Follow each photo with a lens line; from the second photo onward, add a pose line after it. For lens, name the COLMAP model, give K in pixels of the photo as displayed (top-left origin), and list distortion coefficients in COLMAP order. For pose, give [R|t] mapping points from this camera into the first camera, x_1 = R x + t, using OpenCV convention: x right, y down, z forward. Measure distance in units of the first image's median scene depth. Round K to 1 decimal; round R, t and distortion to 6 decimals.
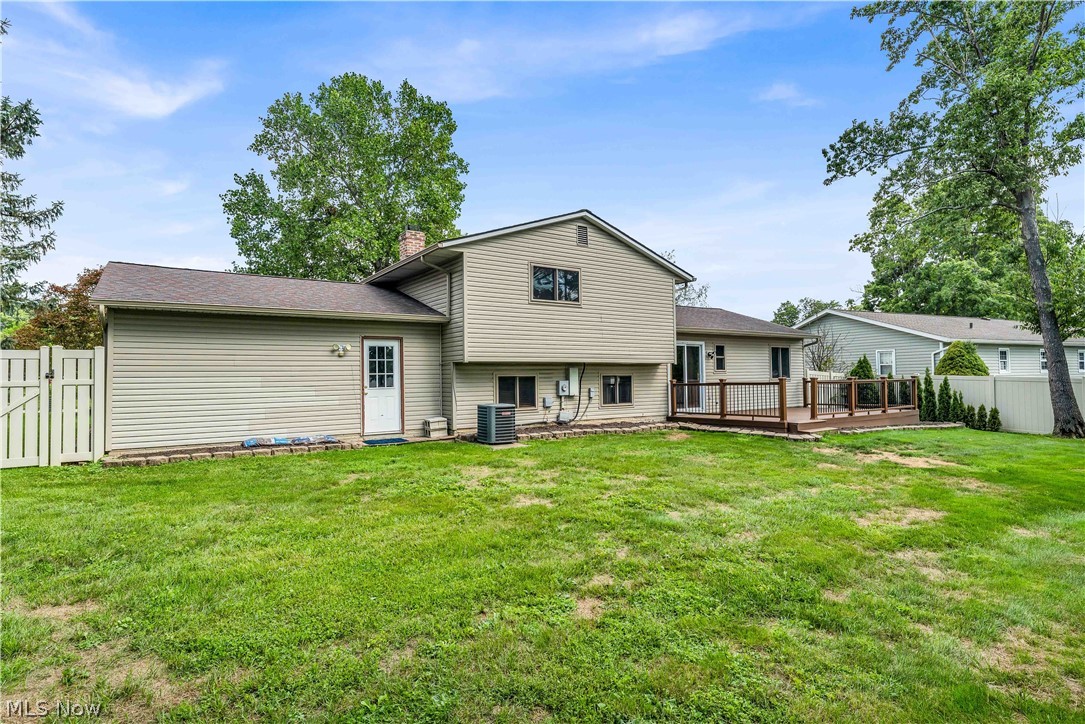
lens RADIAL K [[577.7, 0, 540.6], [0, 577.7, 361.4], [0, 0, 1]] dist [-0.001115, -0.000755]
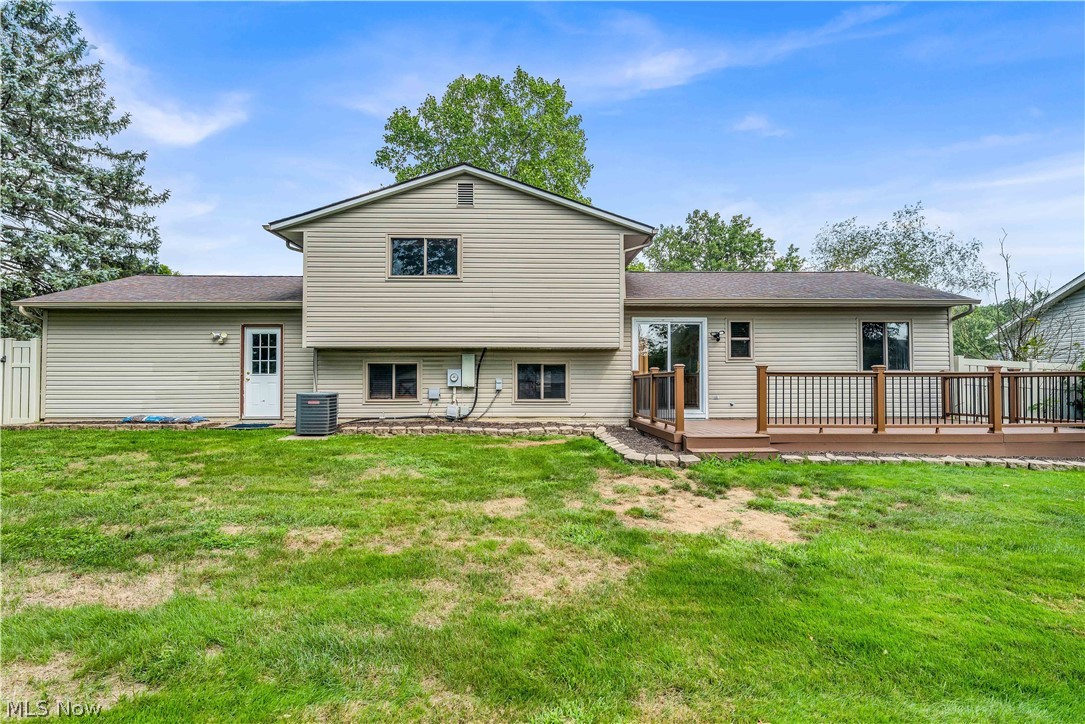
lens RADIAL K [[577.7, 0, 542.7], [0, 577.7, 365.4], [0, 0, 1]] dist [-0.001115, -0.000755]
pose [[0.838364, -0.000327, -0.545111, 0.619826], [0.006086, 0.999943, 0.008760, 0.021277], [0.545077, -0.010662, 0.838318, 0.361411]]
